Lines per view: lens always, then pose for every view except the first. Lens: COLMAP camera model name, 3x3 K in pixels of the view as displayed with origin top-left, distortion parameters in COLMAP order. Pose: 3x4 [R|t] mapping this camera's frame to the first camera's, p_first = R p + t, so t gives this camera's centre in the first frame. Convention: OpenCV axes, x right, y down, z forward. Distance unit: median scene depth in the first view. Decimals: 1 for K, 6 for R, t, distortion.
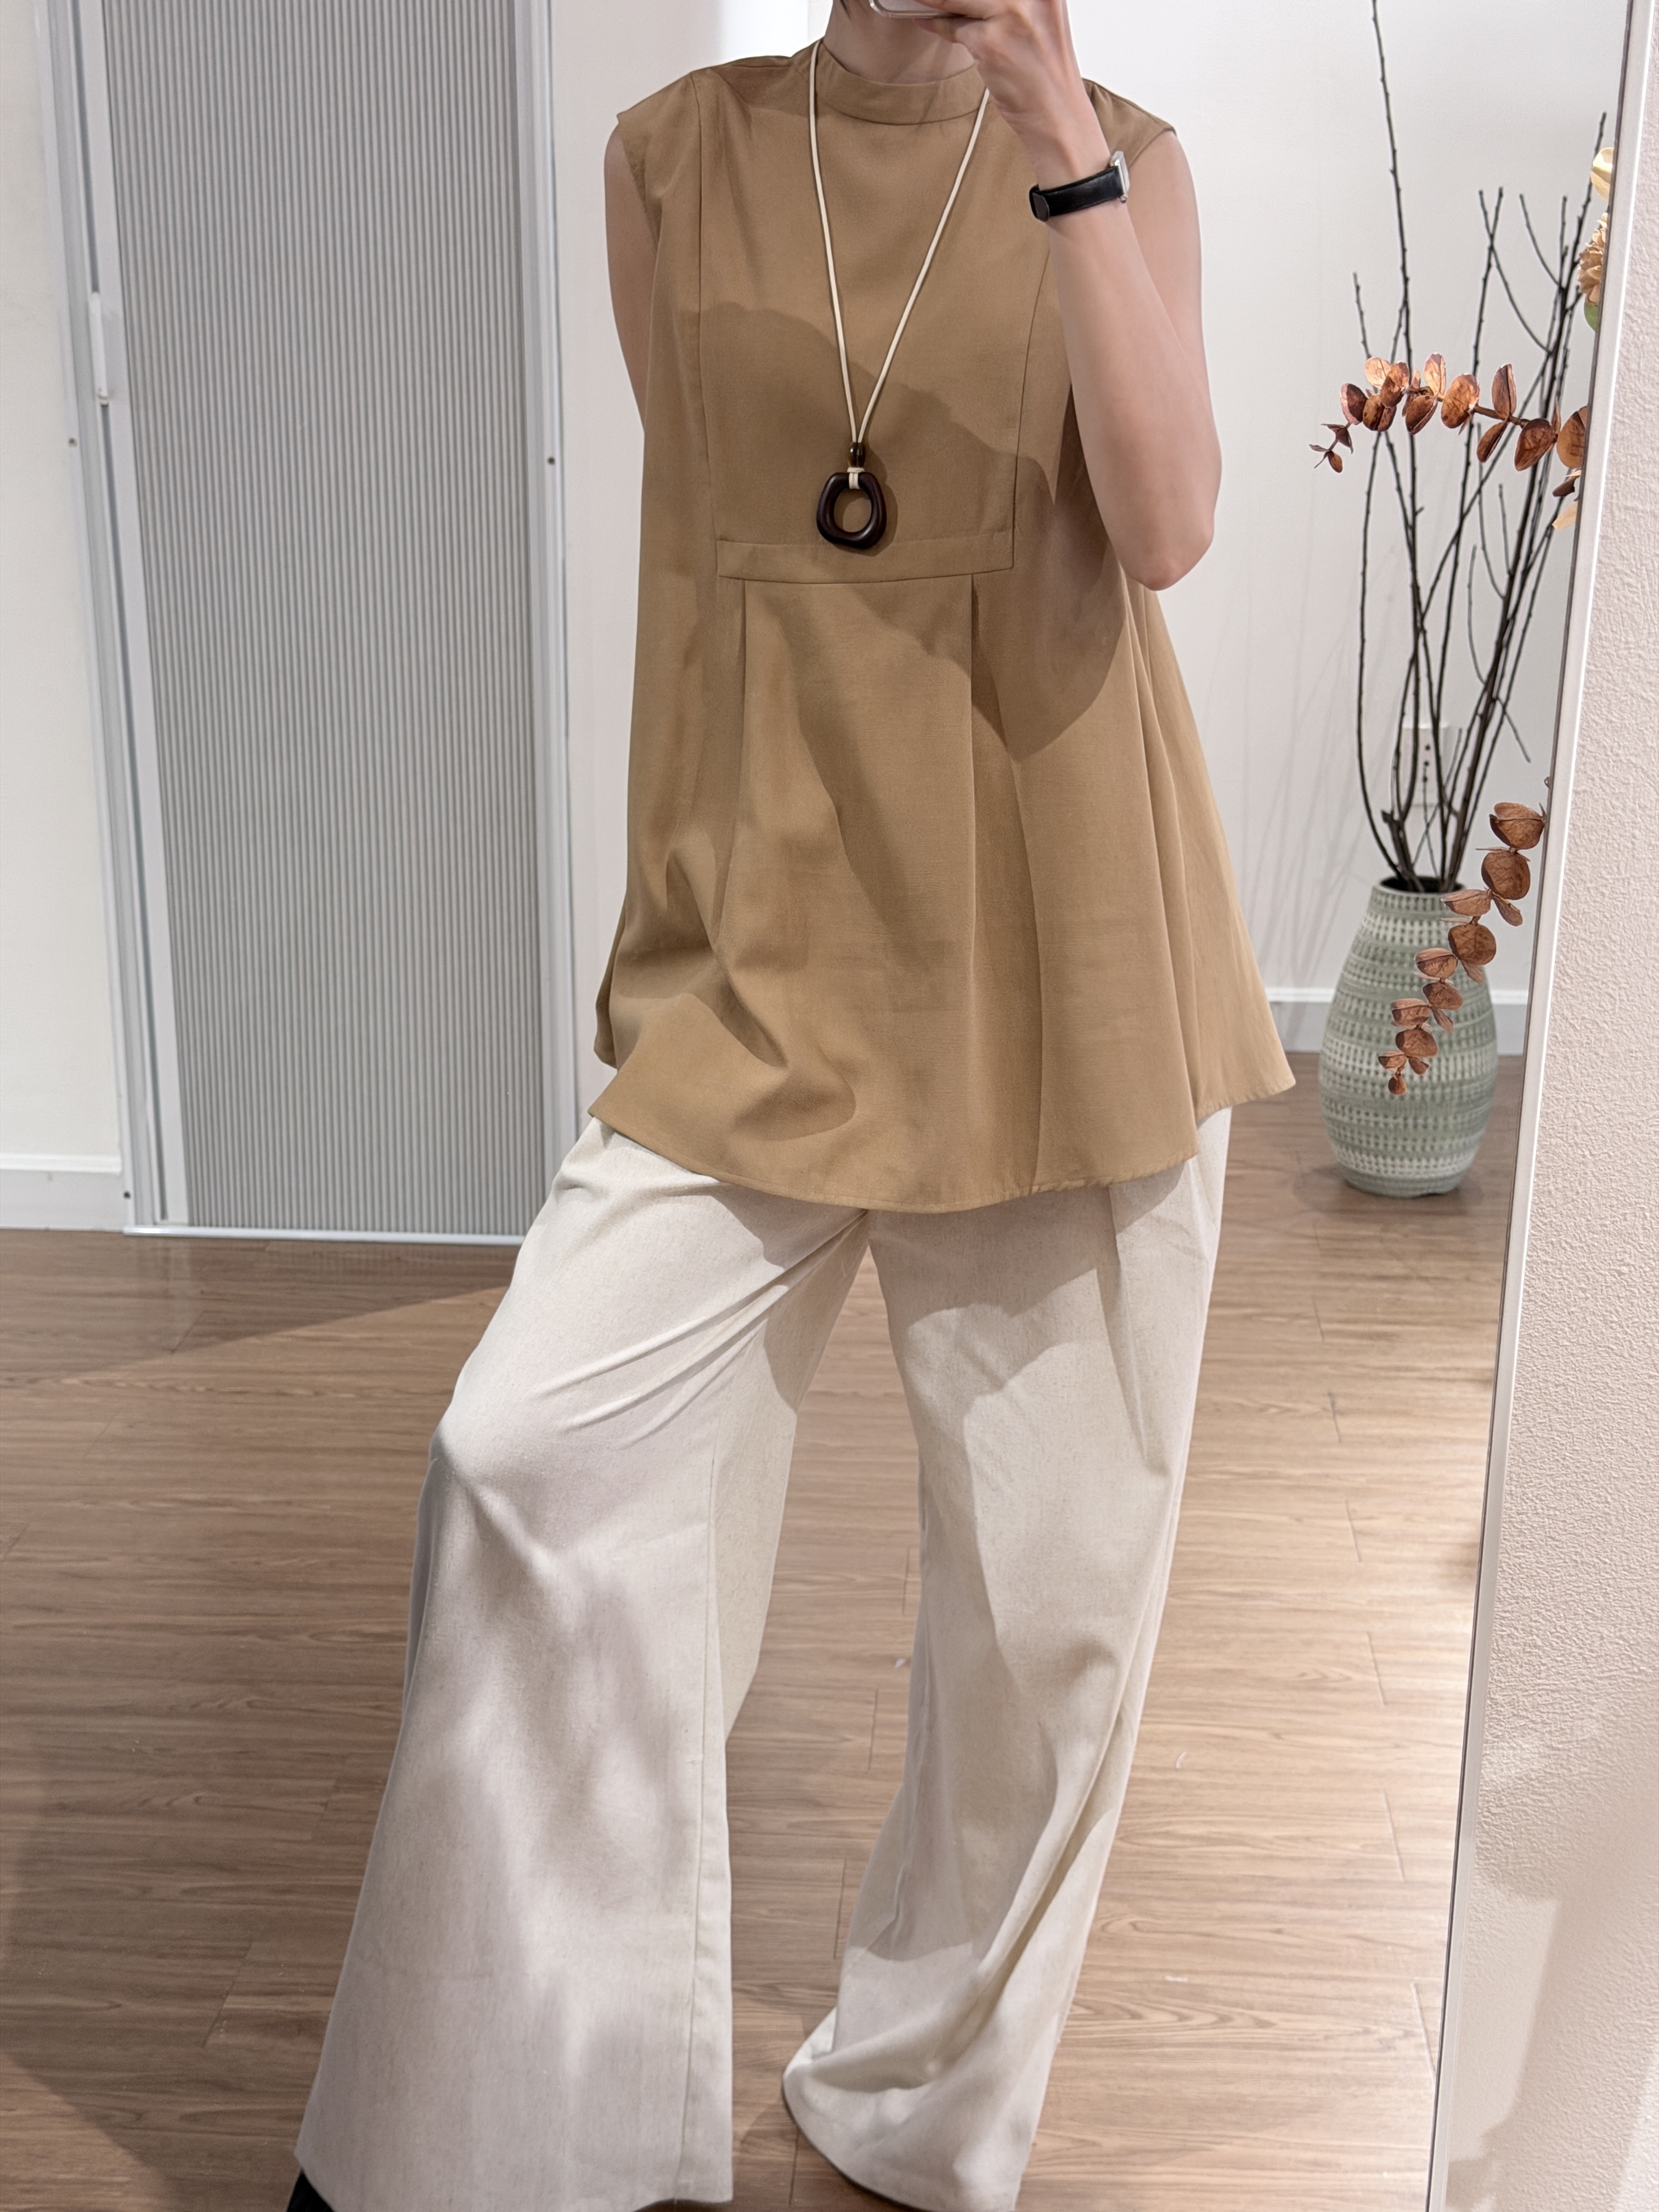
lens RADIAL K [[3008.0, 0, 829.5], [0, 3008.0, 1106.0], [0, 0, 1]] dist [-0.005383, 0.256286]
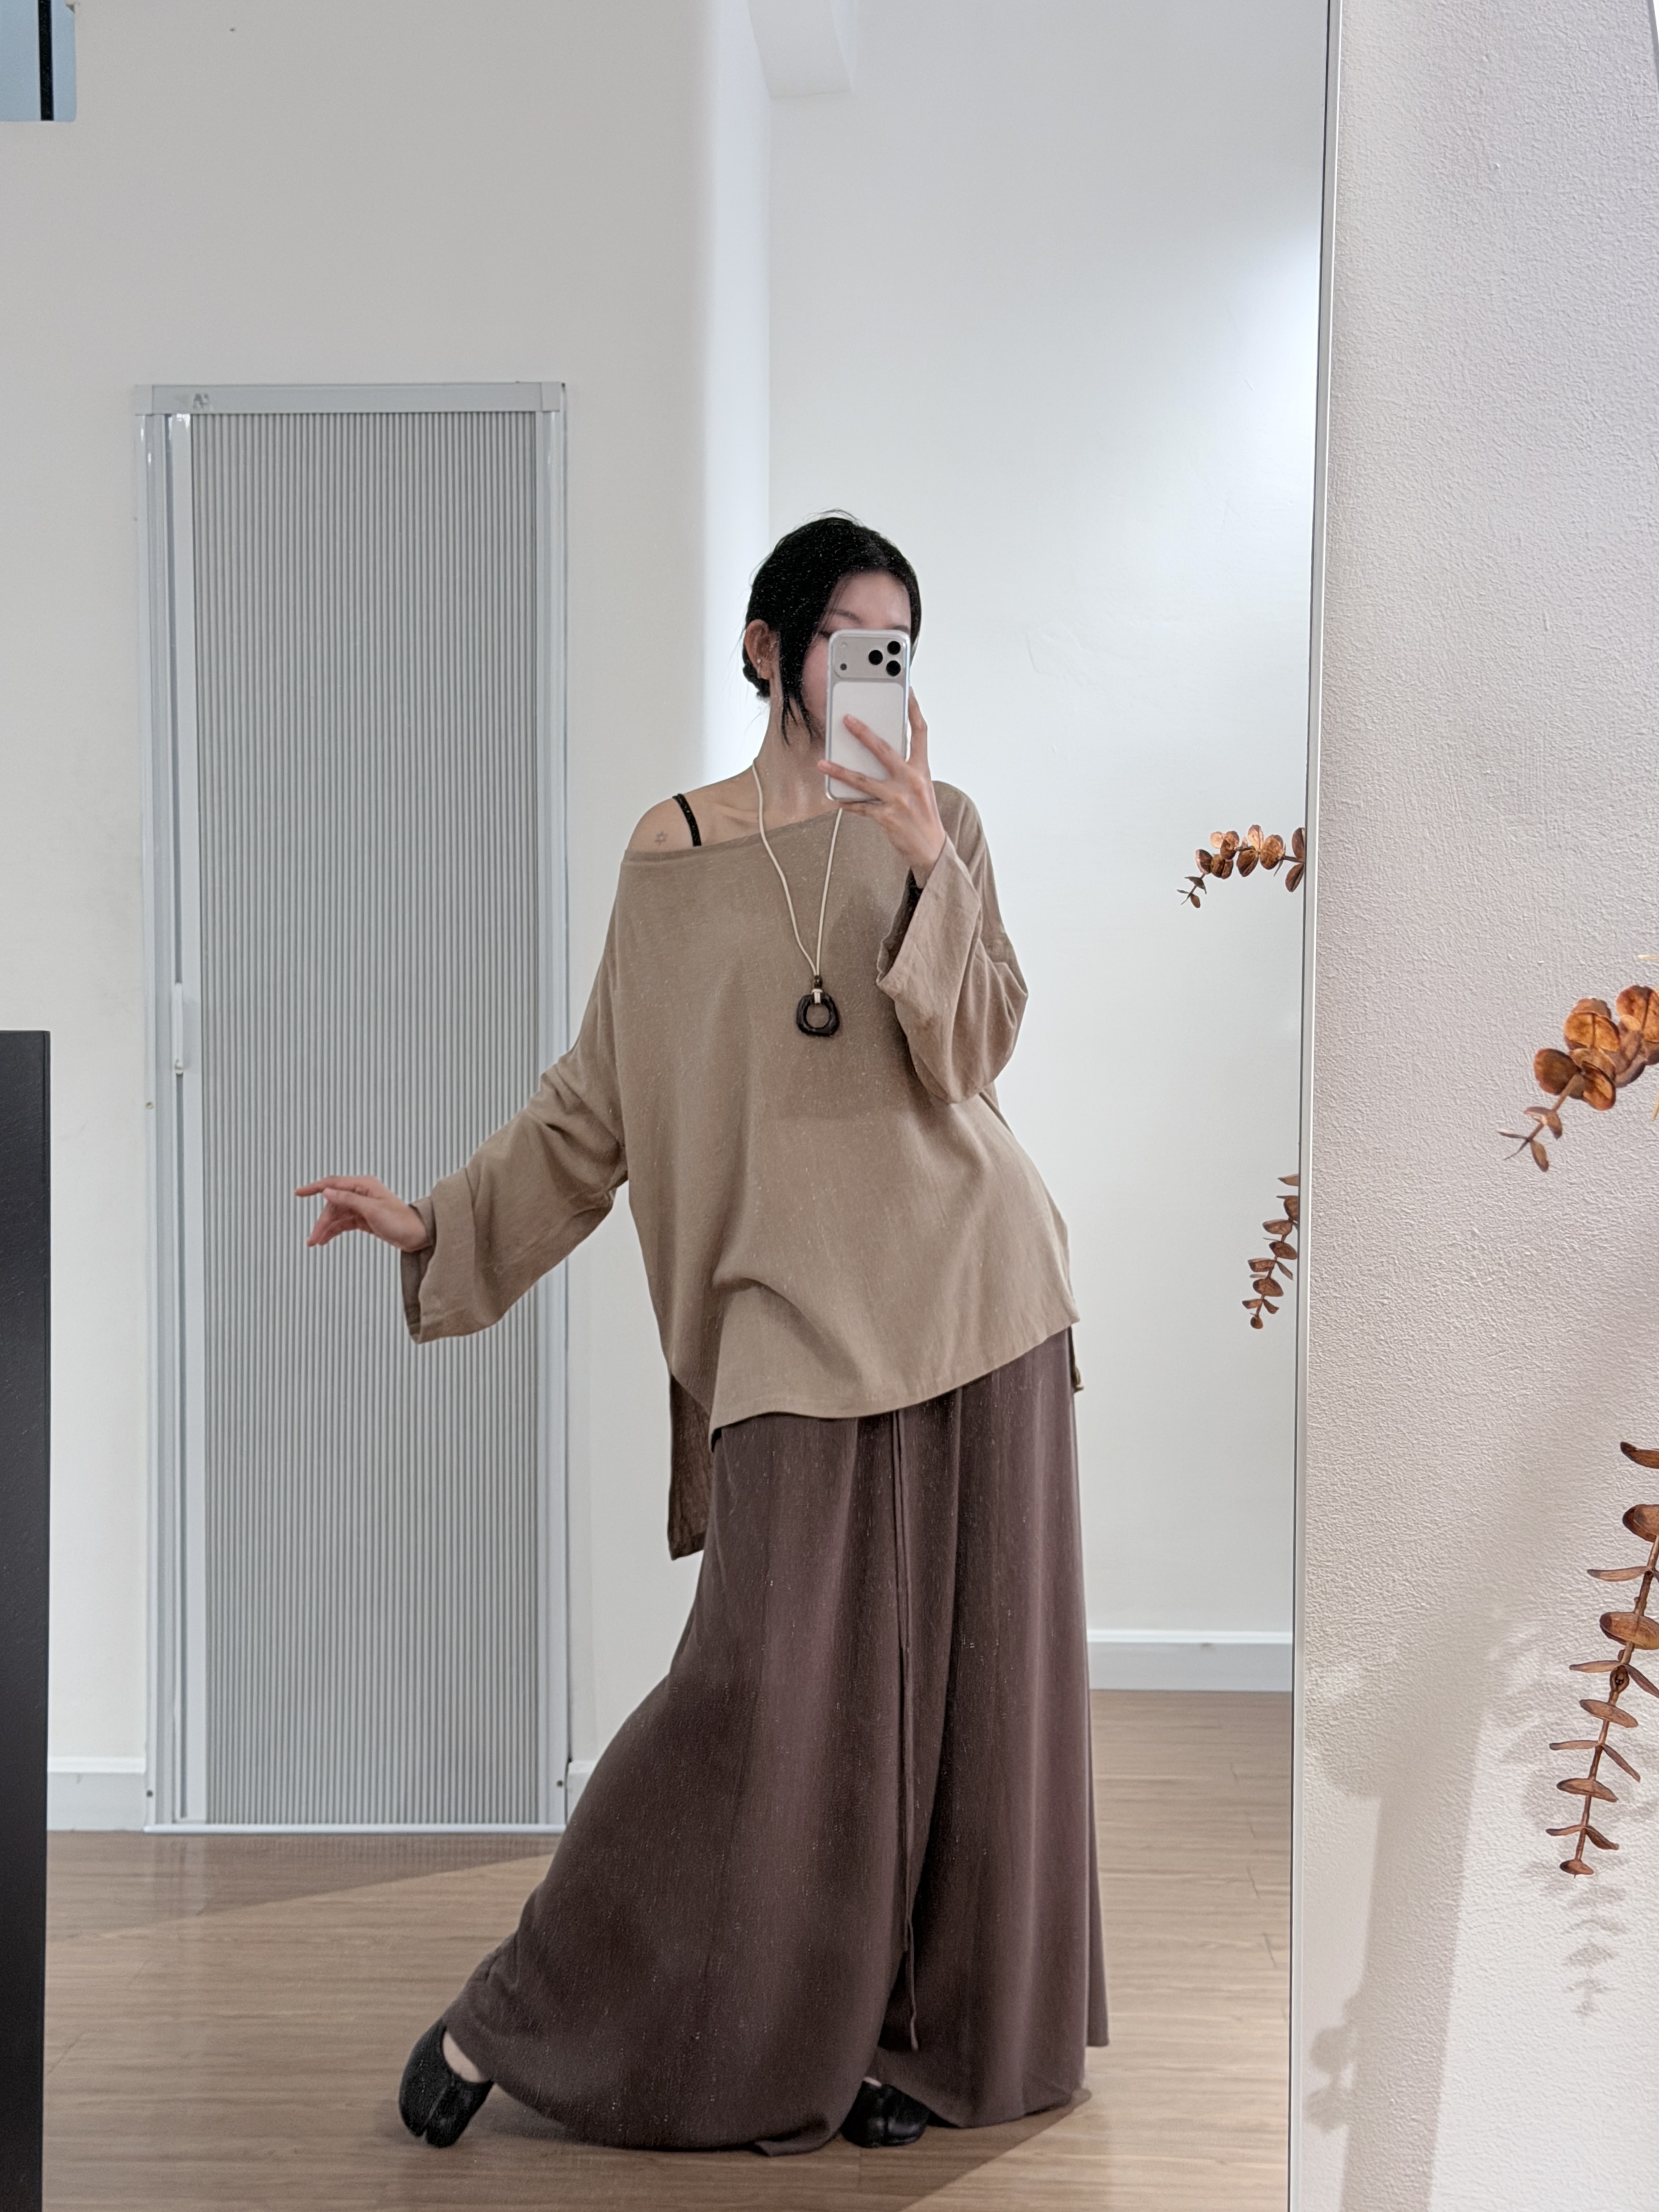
lens RADIAL K [[3008.0, 0, 829.5], [0, 3008.0, 1106.0], [0, 0, 1]] dist [-0.005383, 0.256286]
pose [[0.999763, -0.004152, 0.021369, -0.017792], [0.009644, 0.964526, -0.263812, 0.118046], [-0.019516, 0.263955, 0.964337, -0.167037]]
